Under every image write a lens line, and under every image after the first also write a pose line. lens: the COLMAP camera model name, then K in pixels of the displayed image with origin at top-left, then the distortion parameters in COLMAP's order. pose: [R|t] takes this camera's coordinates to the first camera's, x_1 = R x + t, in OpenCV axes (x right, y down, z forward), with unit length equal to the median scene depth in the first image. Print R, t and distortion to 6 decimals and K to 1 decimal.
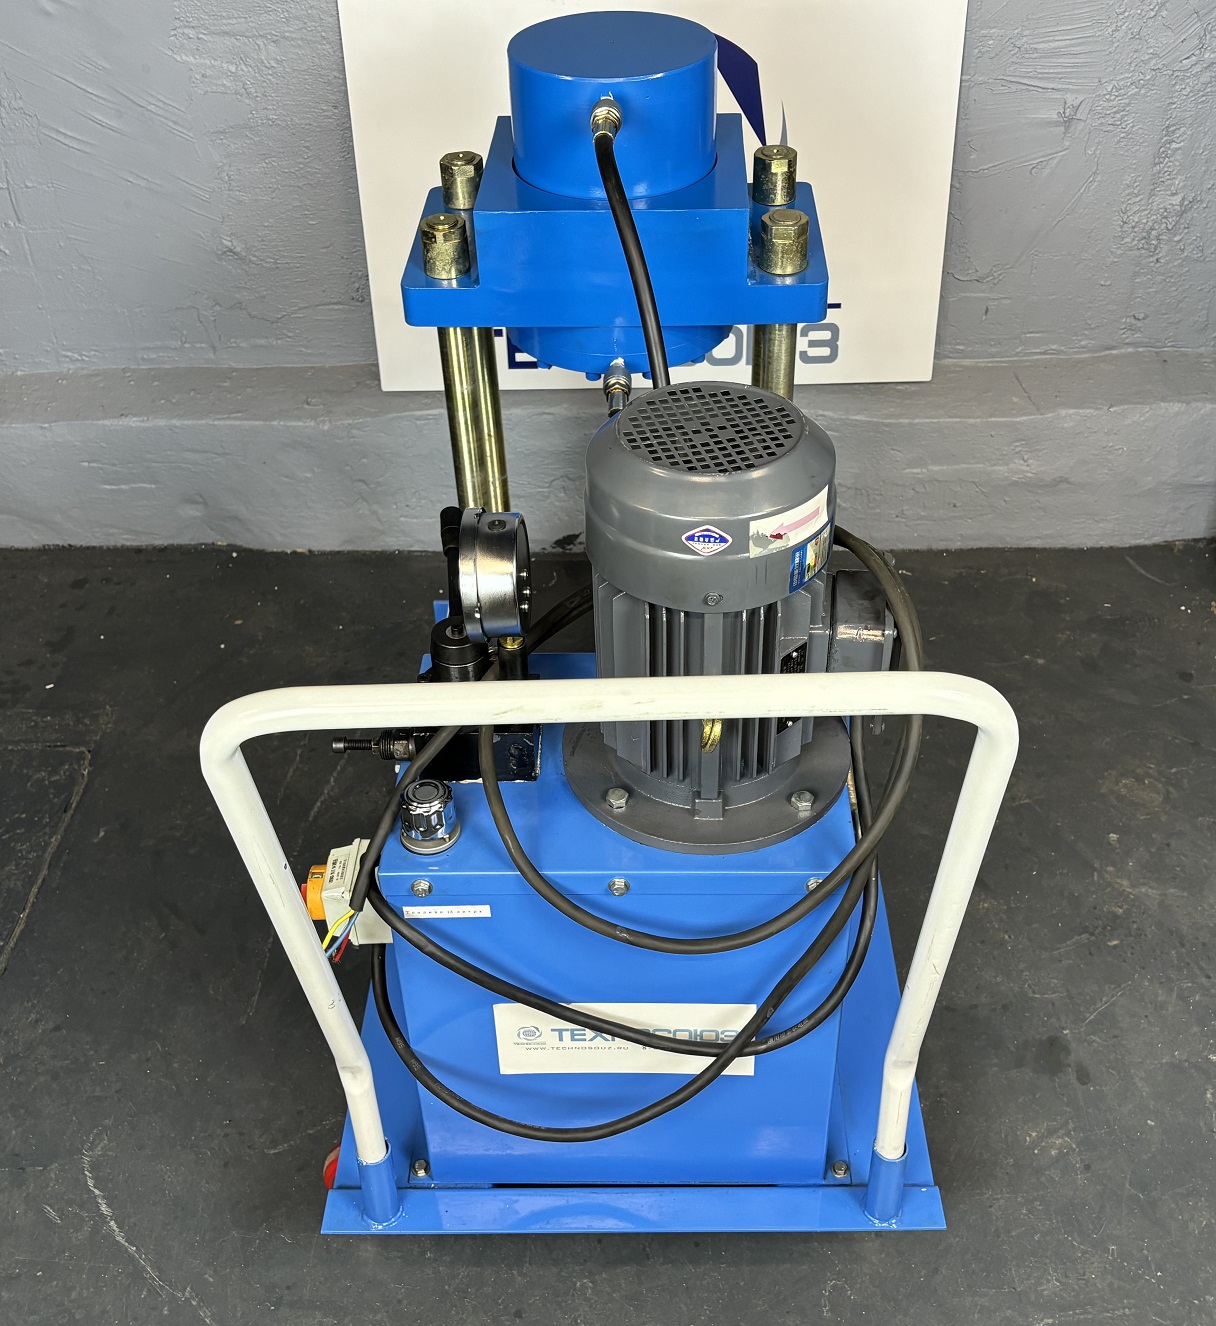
lens RADIAL K [[1508.9, 0, 623.7], [0, 1508.9, 642.1], [0, 0, 1]] dist [0.017494, -0.019951]
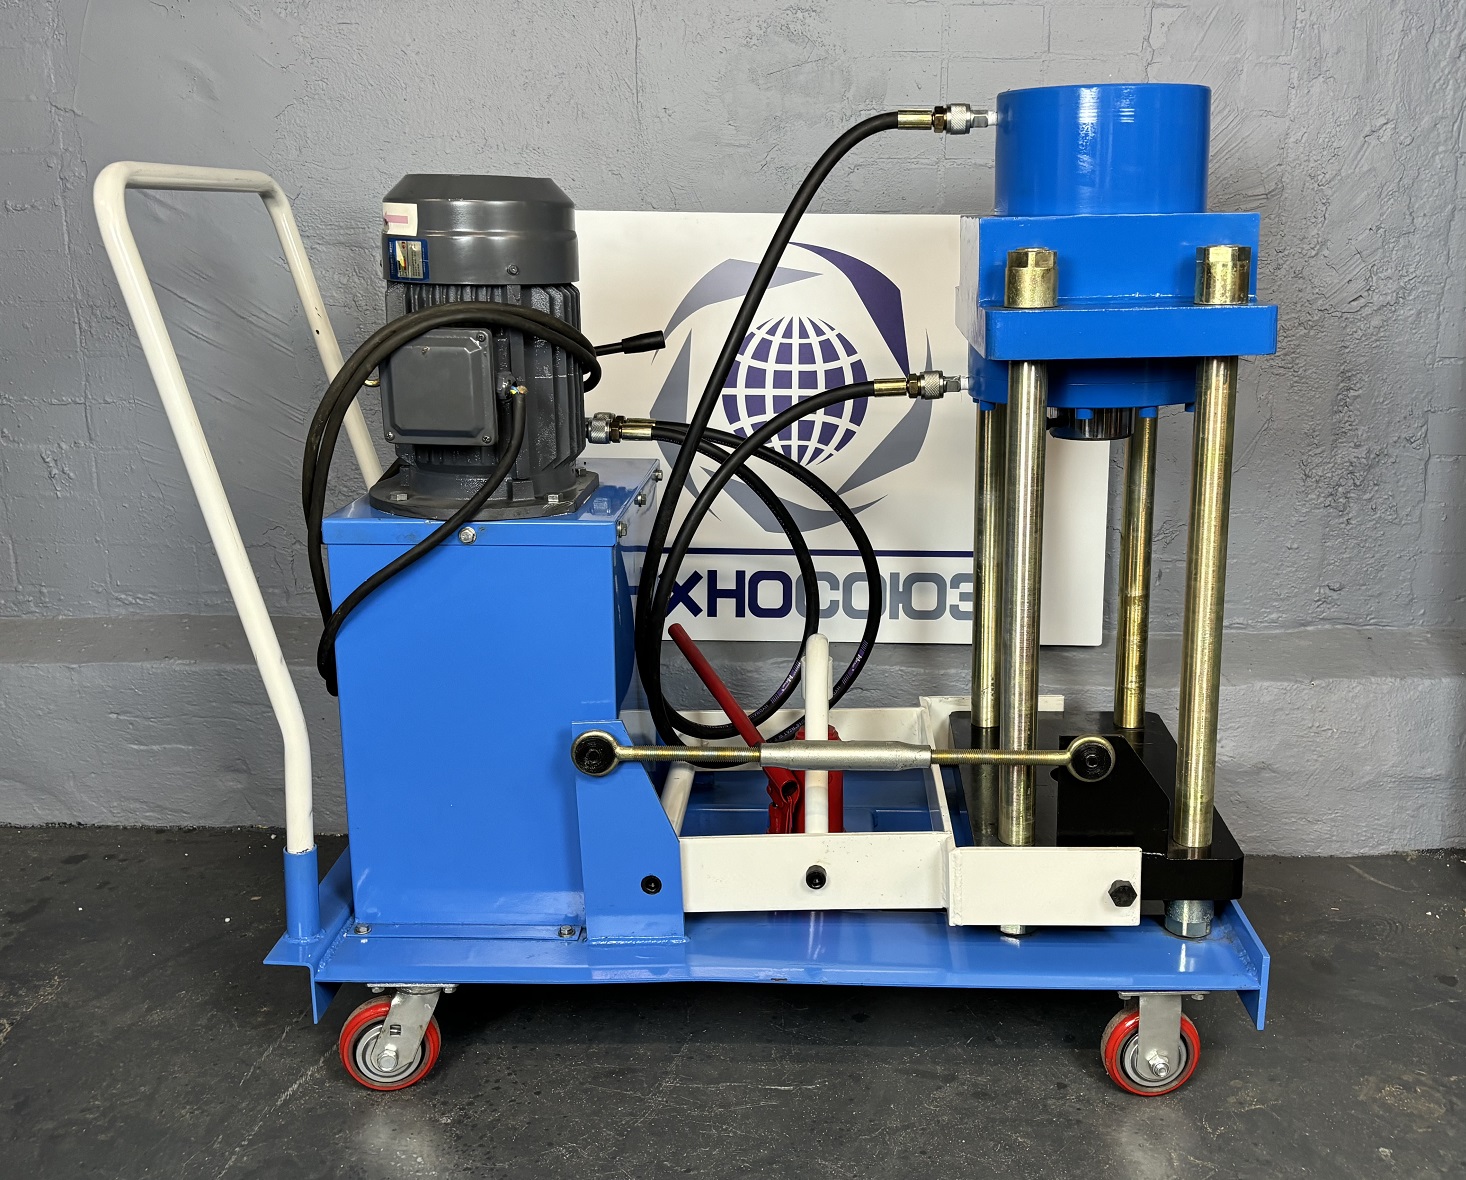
lens RADIAL K [[1503.7, 0, 808.5], [0, 1503.7, 580.2], [0, 0, 1]] dist [0.023615, 0.011965]
pose [[0.999480, 0.032103, -0.003173, 0.038438], [-0.030647, 0.914201, -0.404100, 0.158706], [-0.010072, 0.403987, 0.914709, 0.206550]]
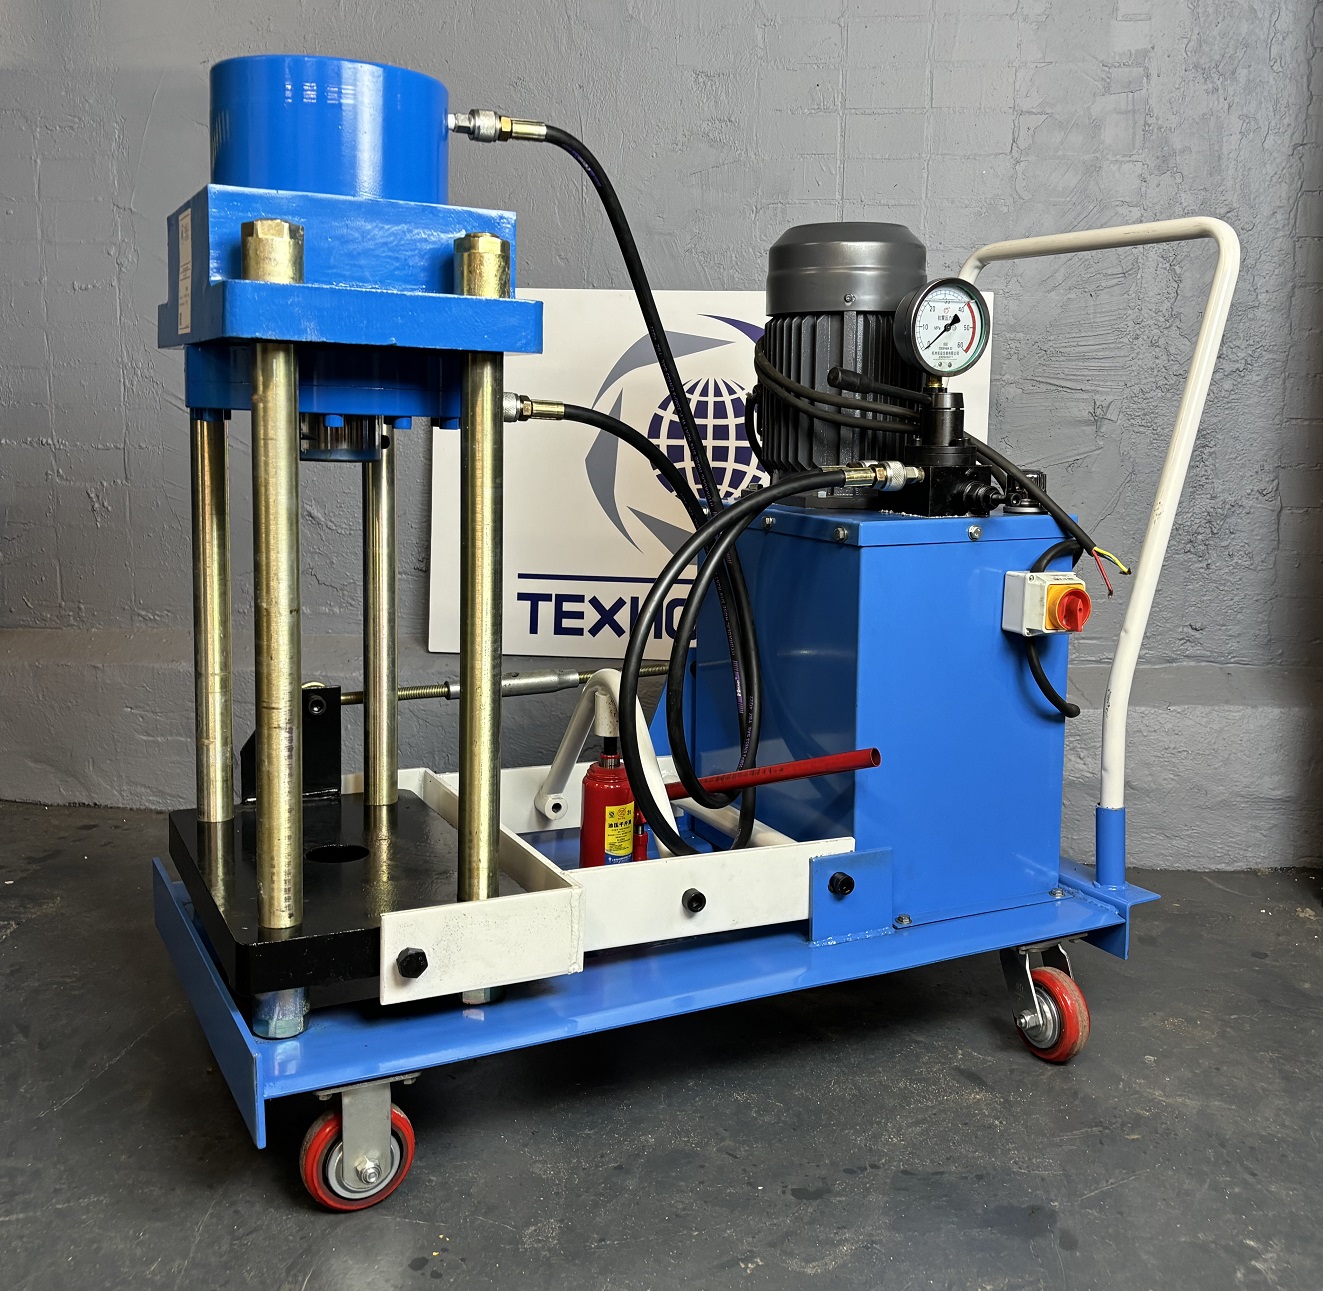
lens RADIAL K [[1501.0, 0, 706.1], [0, 1501.0, 606.1], [0, 0, 1]] dist [0.041917, -0.054221]
pose [[0.992395, 0.053891, -0.110672, 0.144269], [-0.101360, 0.867908, -0.486273, 0.297311], [0.069847, 0.493793, 0.866770, 0.139602]]
